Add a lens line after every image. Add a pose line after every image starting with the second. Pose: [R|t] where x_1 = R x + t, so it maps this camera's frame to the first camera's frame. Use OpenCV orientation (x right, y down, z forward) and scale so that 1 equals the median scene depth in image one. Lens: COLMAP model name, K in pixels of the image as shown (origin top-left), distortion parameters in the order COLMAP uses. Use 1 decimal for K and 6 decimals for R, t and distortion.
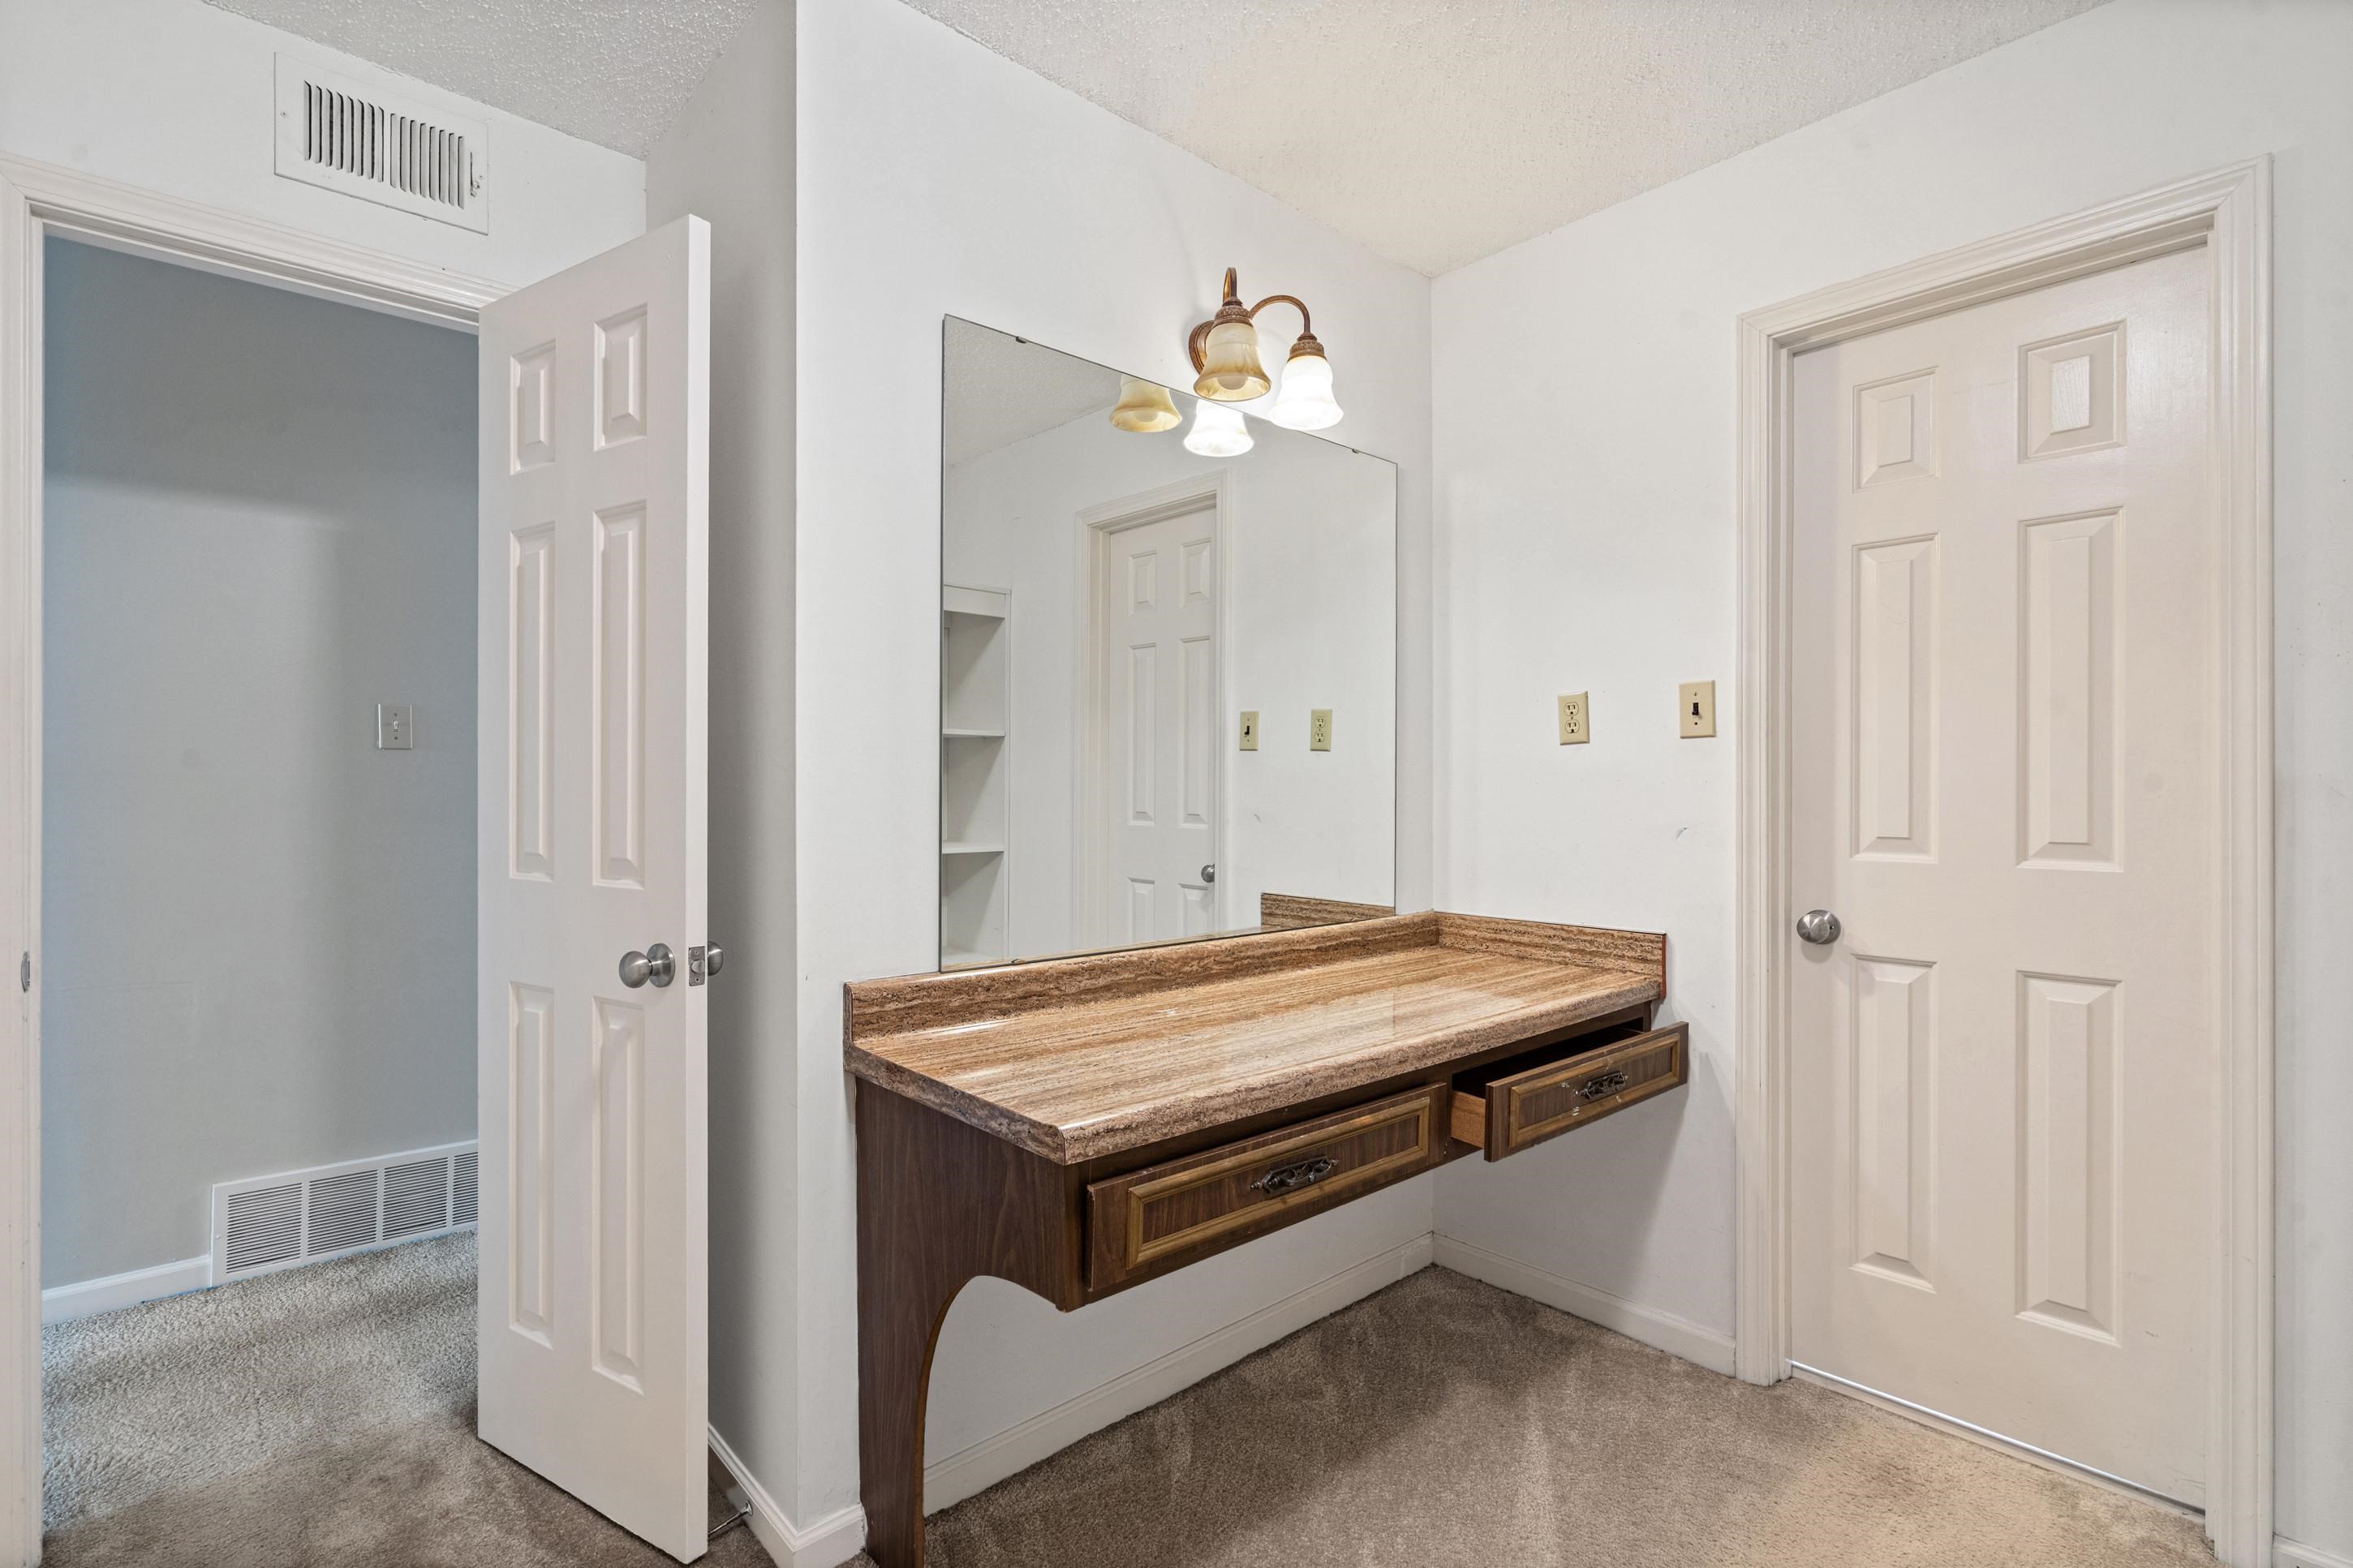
lens RADIAL K [[1115.5, 0, 1176.5], [0, 1115.5, 784.0], [0, 0, 1]] dist [0.016236, -0.000085]
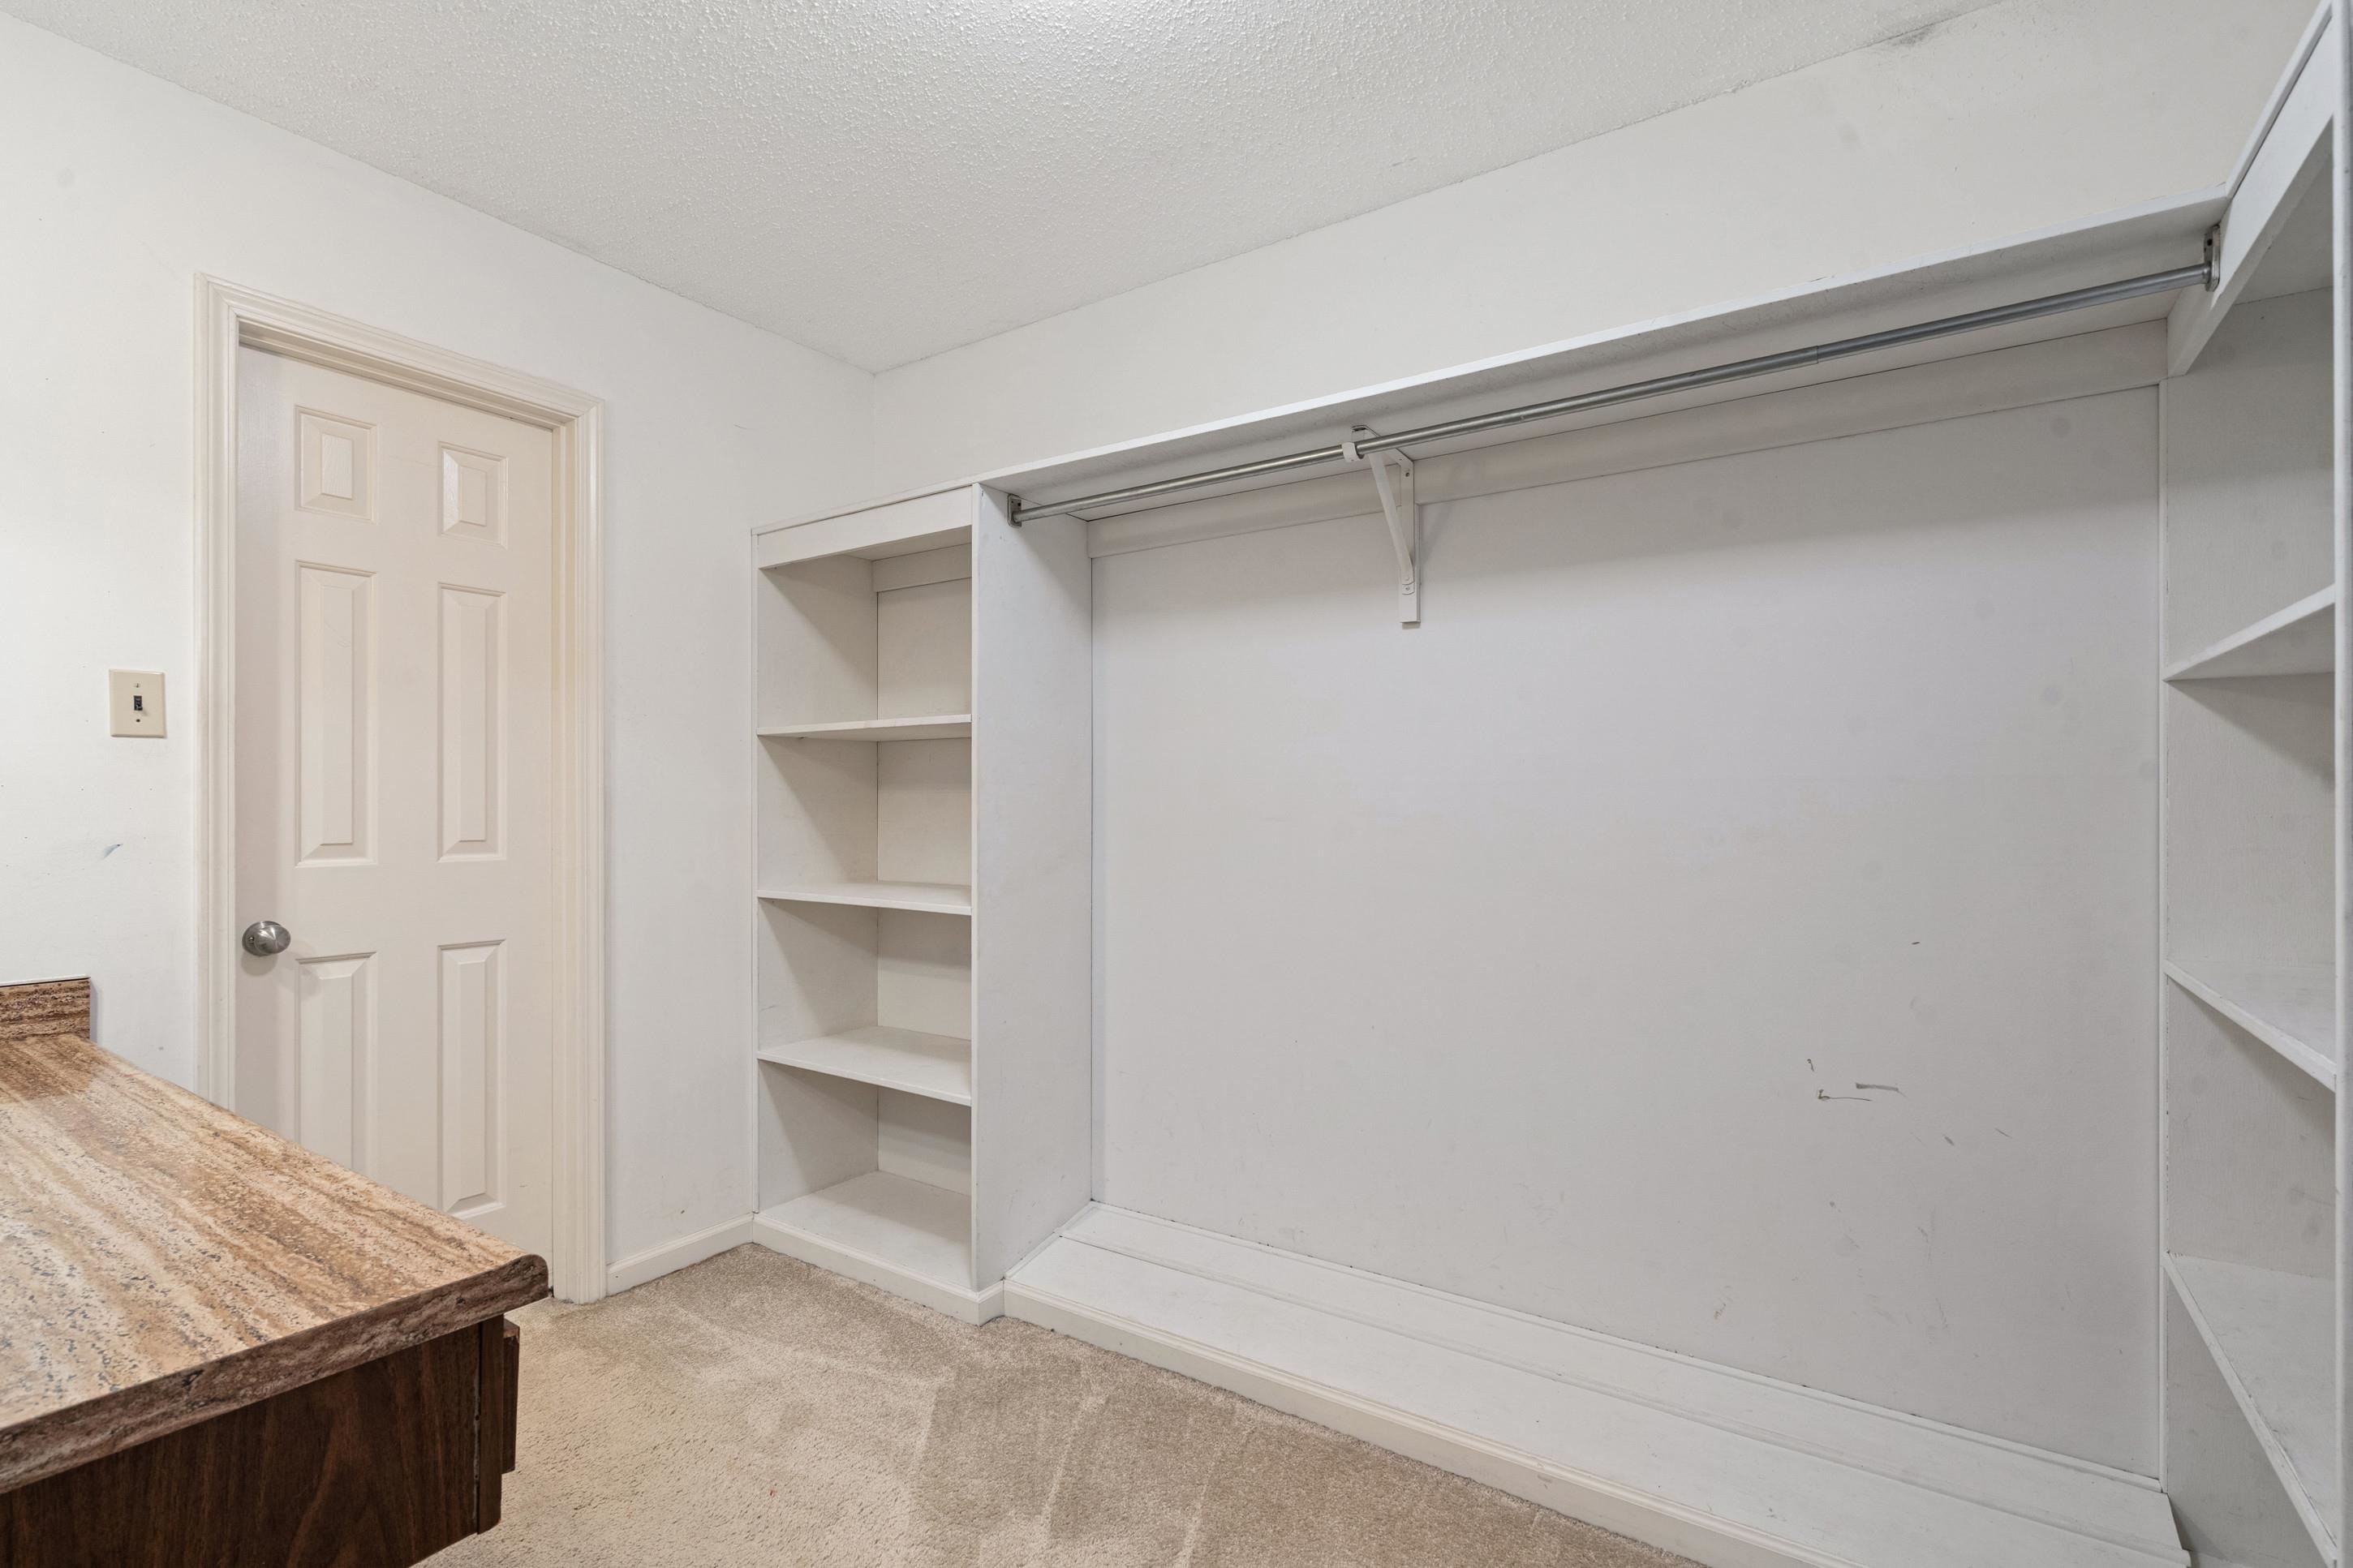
lens RADIAL K [[1065.7, 0, 1166.2], [0, 1065.7, 806.8], [0, 0, 1]] dist [-0.001093, -0.000190]
pose [[-0.241547, -0.002301, 0.970386, -0.543424], [-0.002850, 0.999995, 0.001662, 0.008283], [-0.970385, -0.002365, -0.241552, 0.474501]]
